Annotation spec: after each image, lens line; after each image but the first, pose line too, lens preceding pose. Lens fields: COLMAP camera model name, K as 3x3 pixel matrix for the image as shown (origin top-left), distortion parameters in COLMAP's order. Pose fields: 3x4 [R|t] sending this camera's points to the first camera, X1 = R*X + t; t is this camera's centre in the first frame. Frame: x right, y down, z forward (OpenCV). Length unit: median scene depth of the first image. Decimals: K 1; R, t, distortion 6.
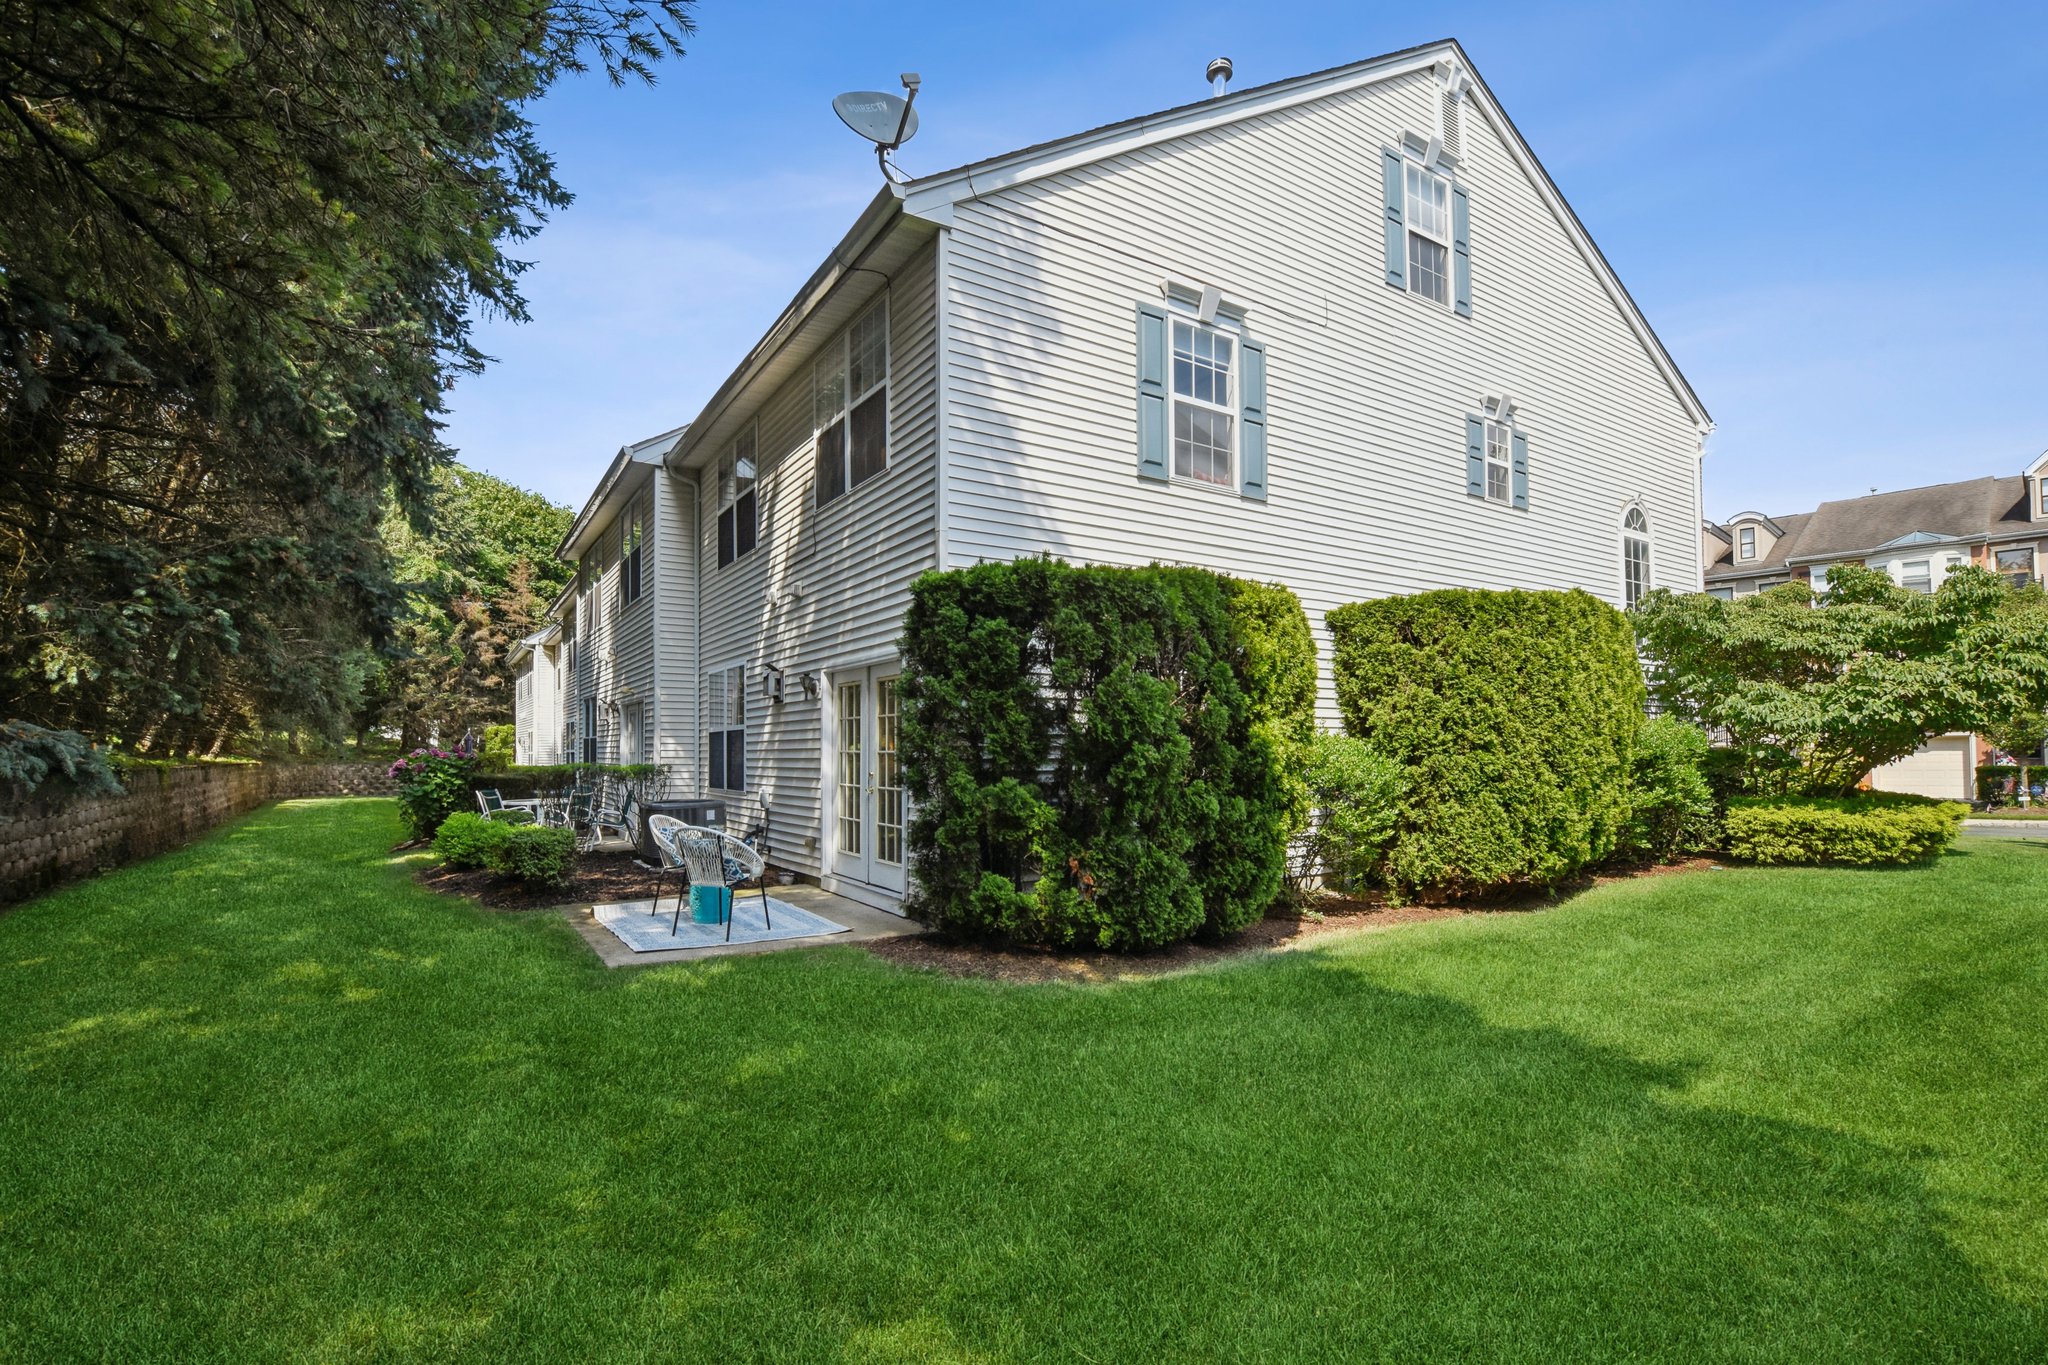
lens RADIAL K [[935.1, 0, 1031.3], [0, 935.1, 715.4], [0, 0, 1]] dist [-0.033112, 0.000617]
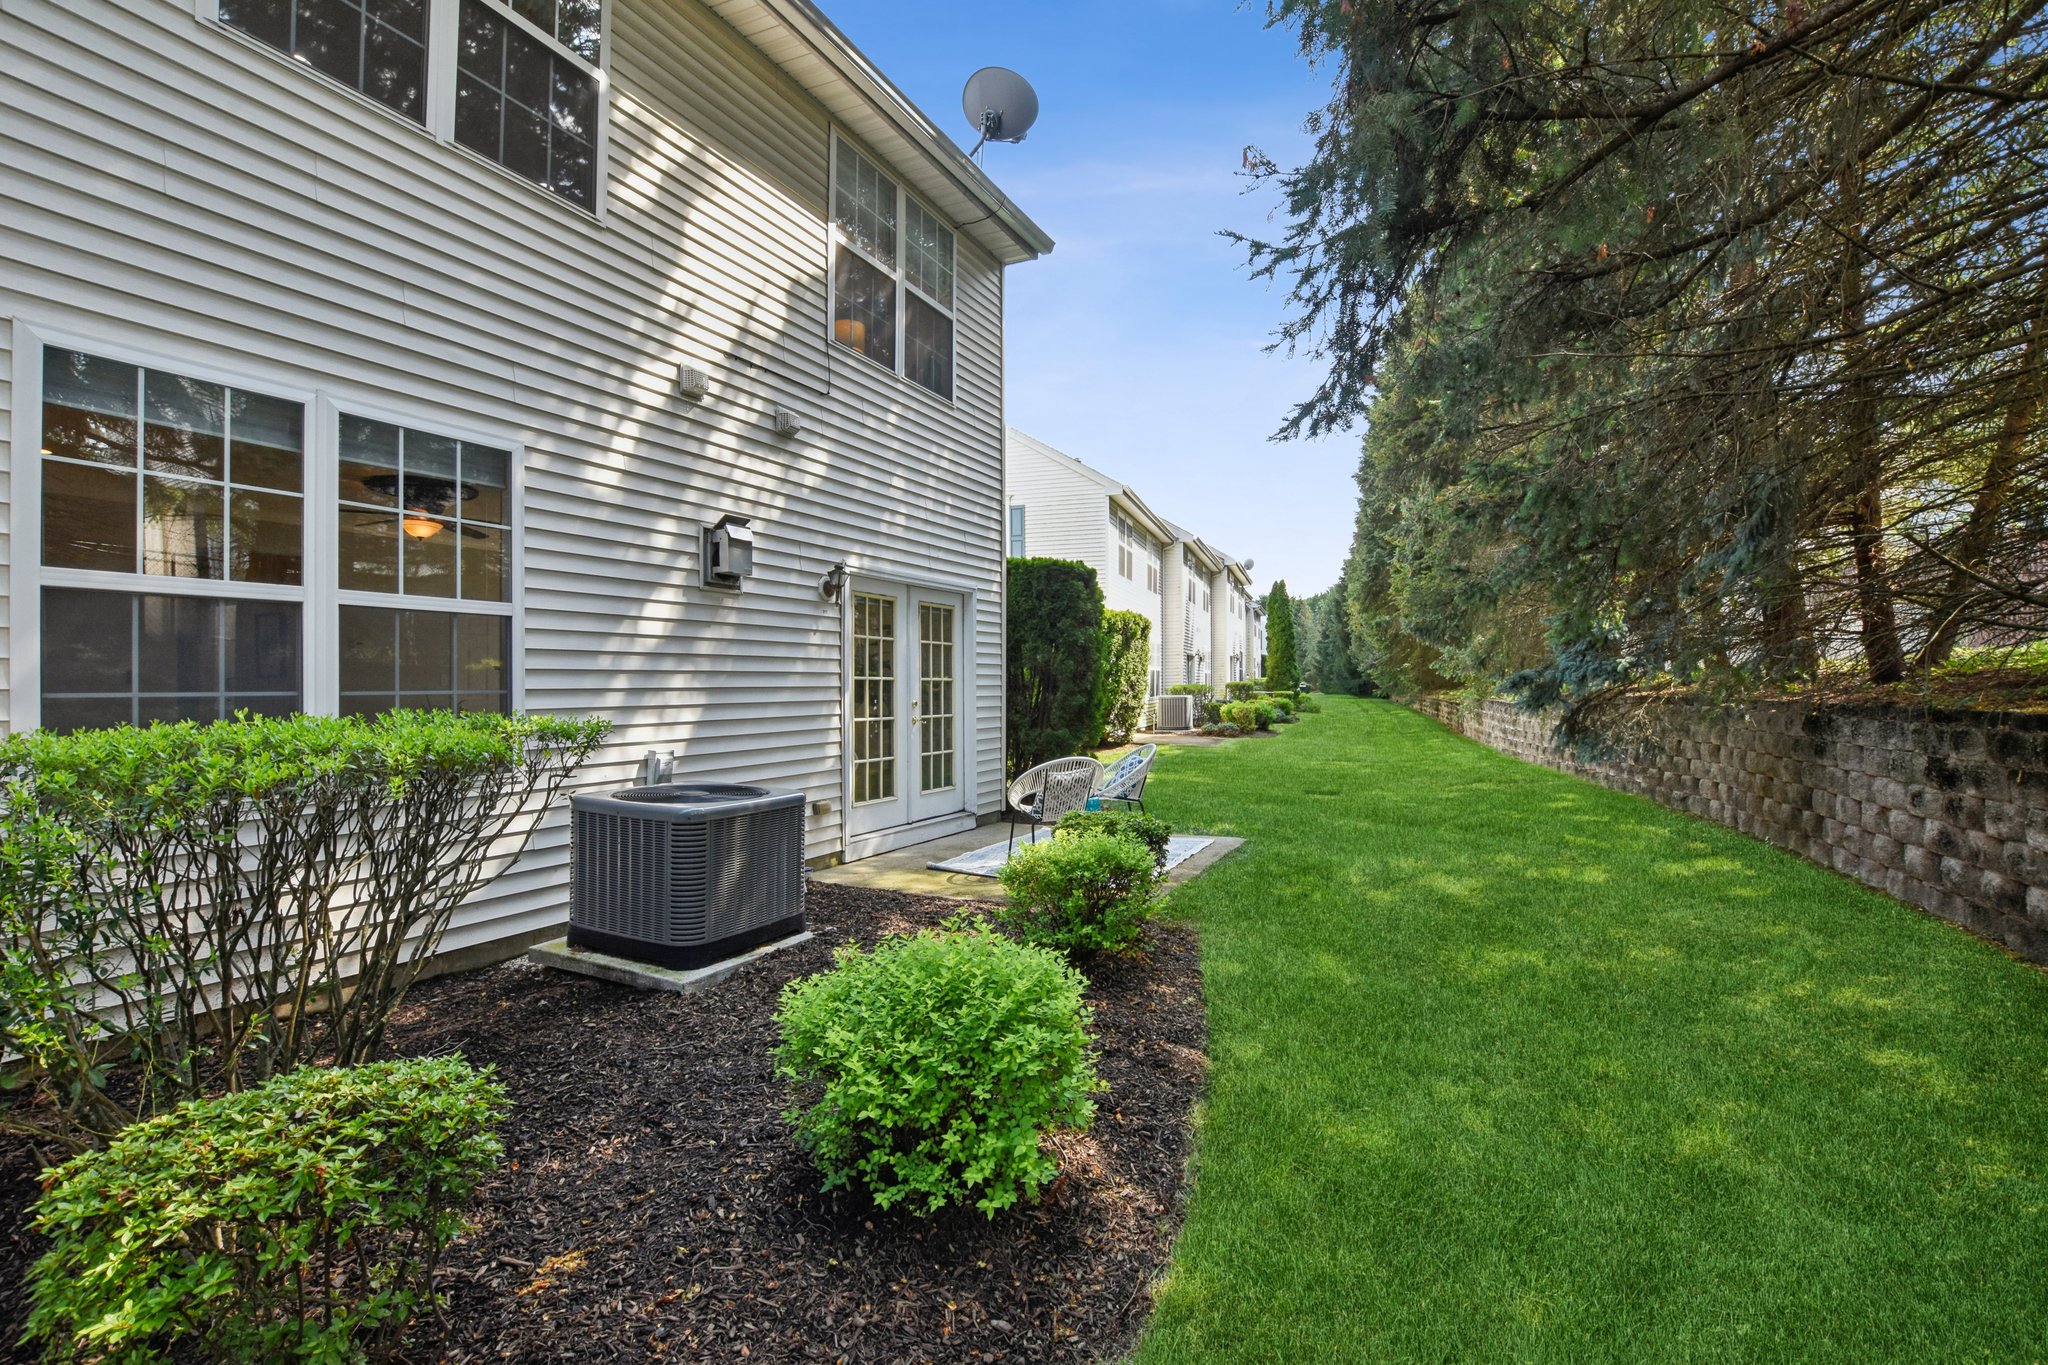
lens RADIAL K [[916.5, 0, 1025.6], [0, 916.5, 661.2], [0, 0, 1]] dist [0.015248, 0.000063]
pose [[-0.487070, 0.032100, 0.872773, -0.976503], [-0.023707, 0.998470, -0.049953, 0.062095], [-0.873041, -0.045021, -0.485564, 1.291114]]
